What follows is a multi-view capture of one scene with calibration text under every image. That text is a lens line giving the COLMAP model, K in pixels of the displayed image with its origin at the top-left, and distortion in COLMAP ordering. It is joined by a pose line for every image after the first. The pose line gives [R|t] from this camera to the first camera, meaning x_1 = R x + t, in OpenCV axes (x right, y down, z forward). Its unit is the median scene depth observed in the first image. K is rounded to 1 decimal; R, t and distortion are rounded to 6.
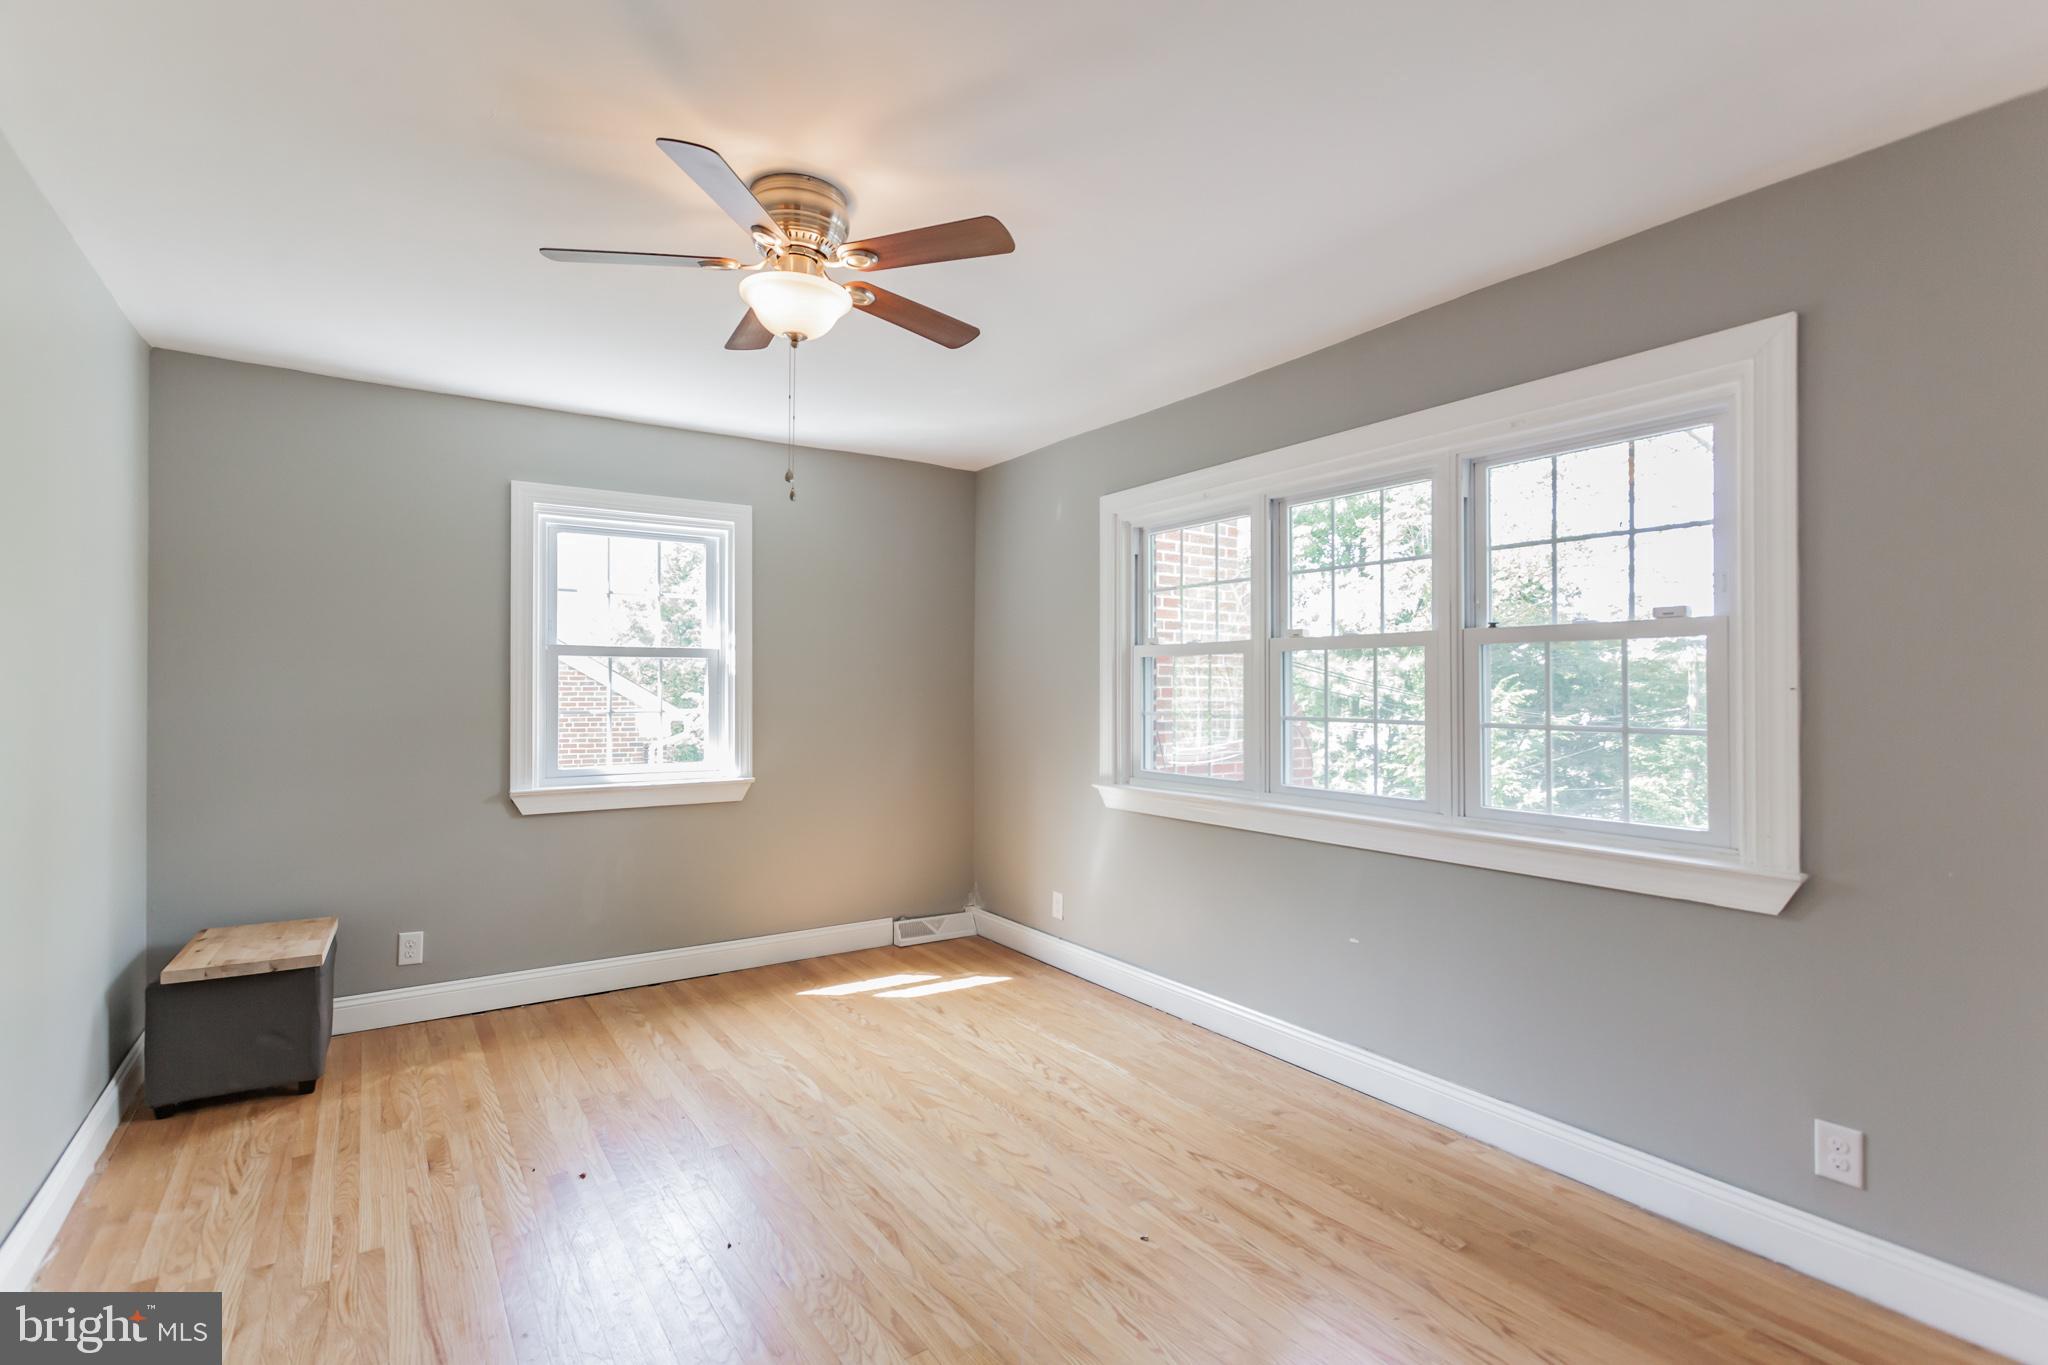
lens RADIAL K [[985.5, 0, 1040.0], [0, 985.5, 689.2], [0, 0, 1]] dist [0.003493, 0.000049]
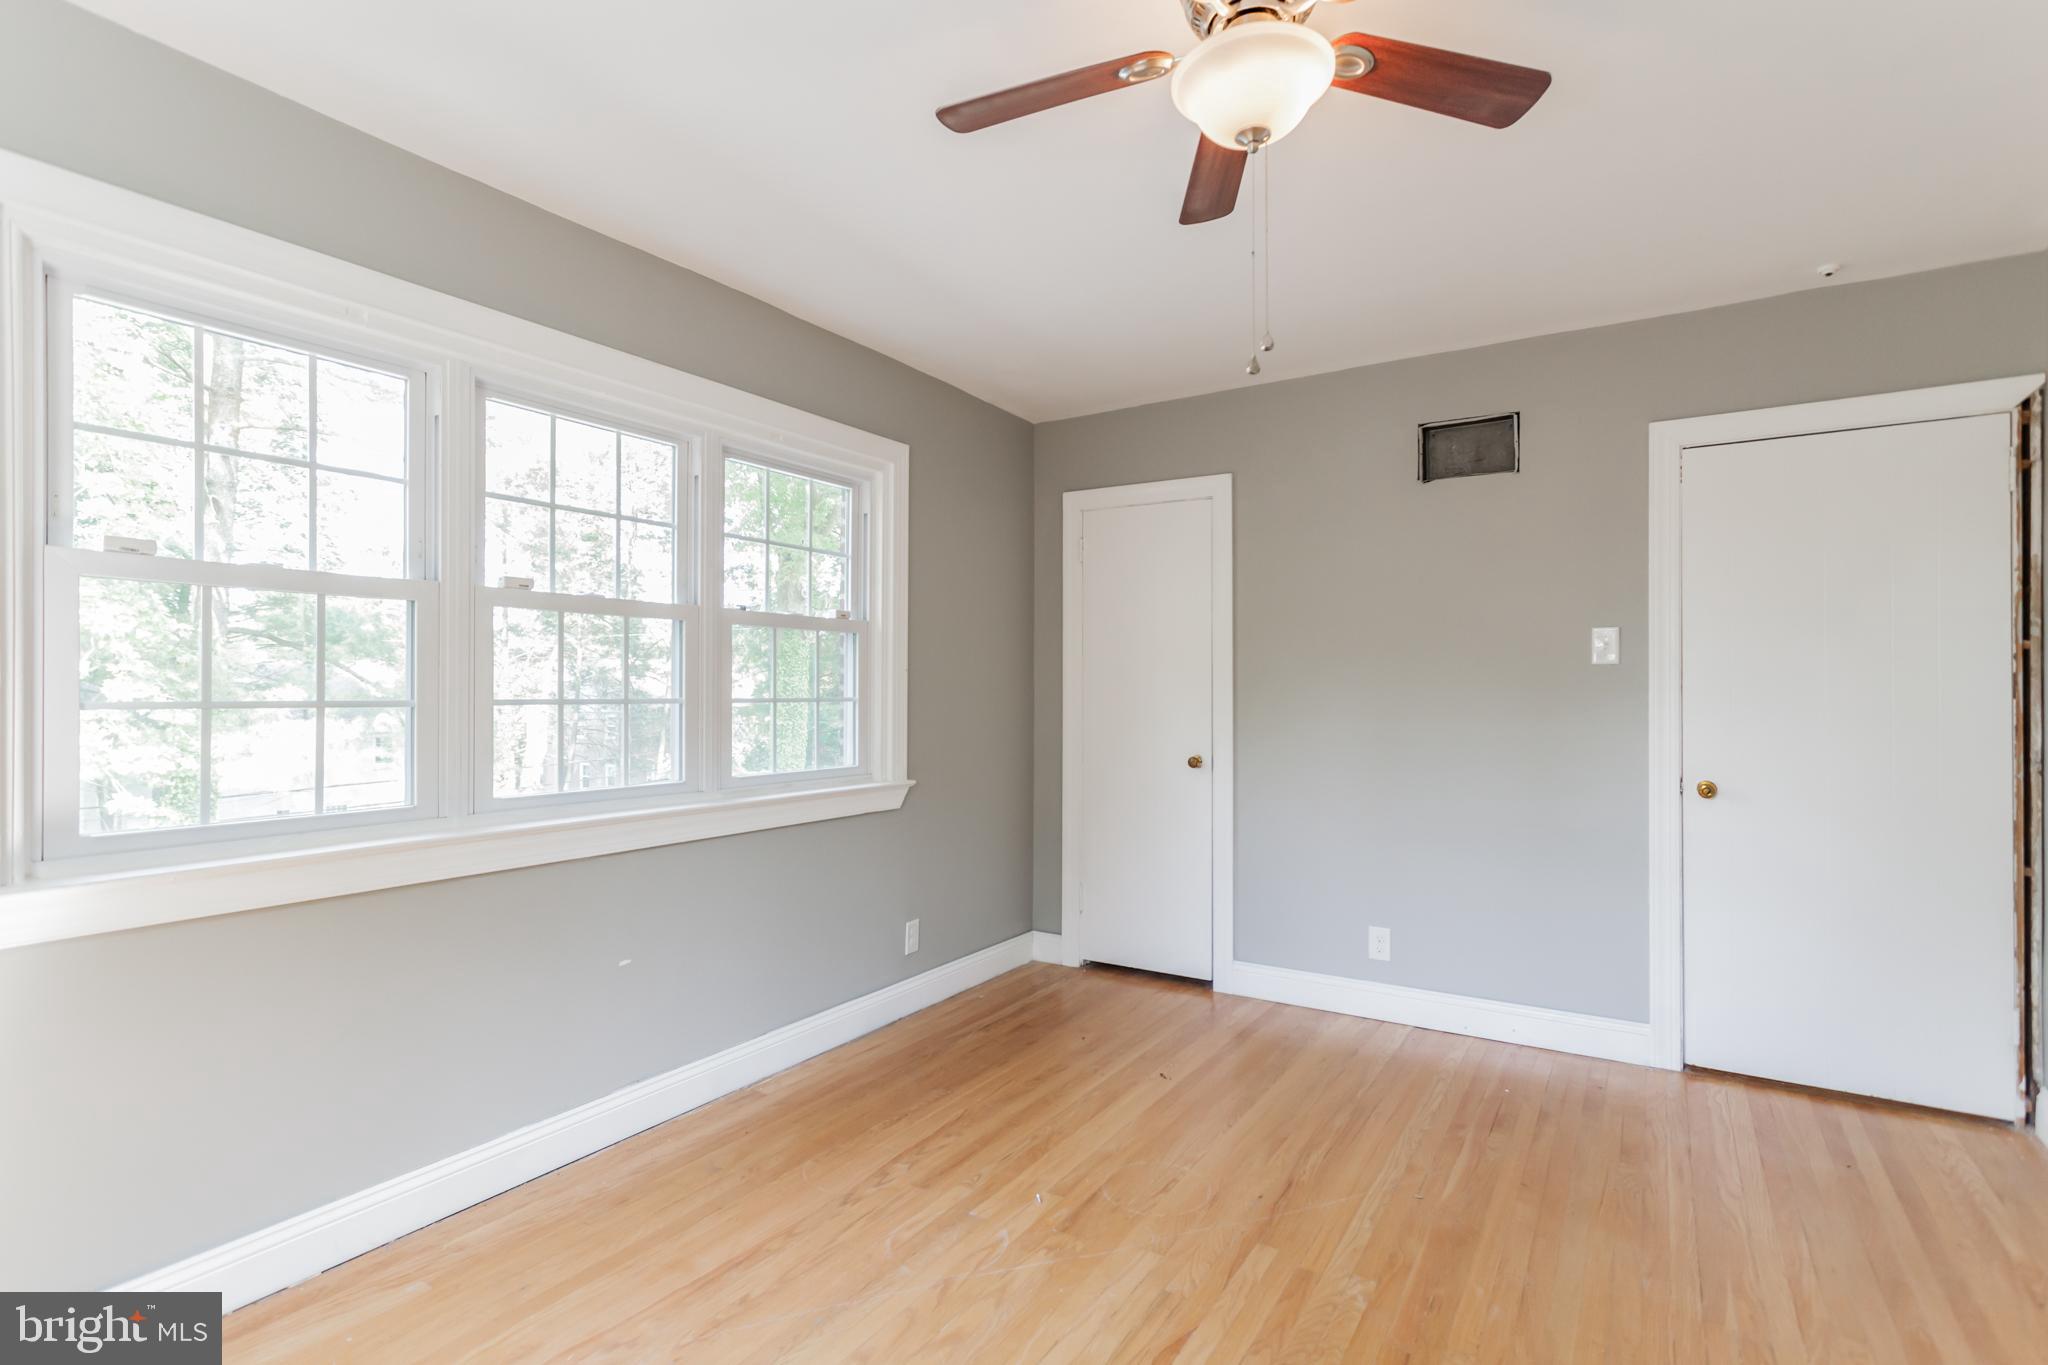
lens RADIAL K [[985.5, 0, 1039.0], [0, 985.5, 683.9], [0, 0, 1]] dist [0.003493, 0.000049]
pose [[-0.407593, 0.003023, 0.913159, -0.698045], [-0.003496, 0.999982, -0.004871, 0.024472], [-0.913157, -0.005178, -0.407575, 1.201704]]
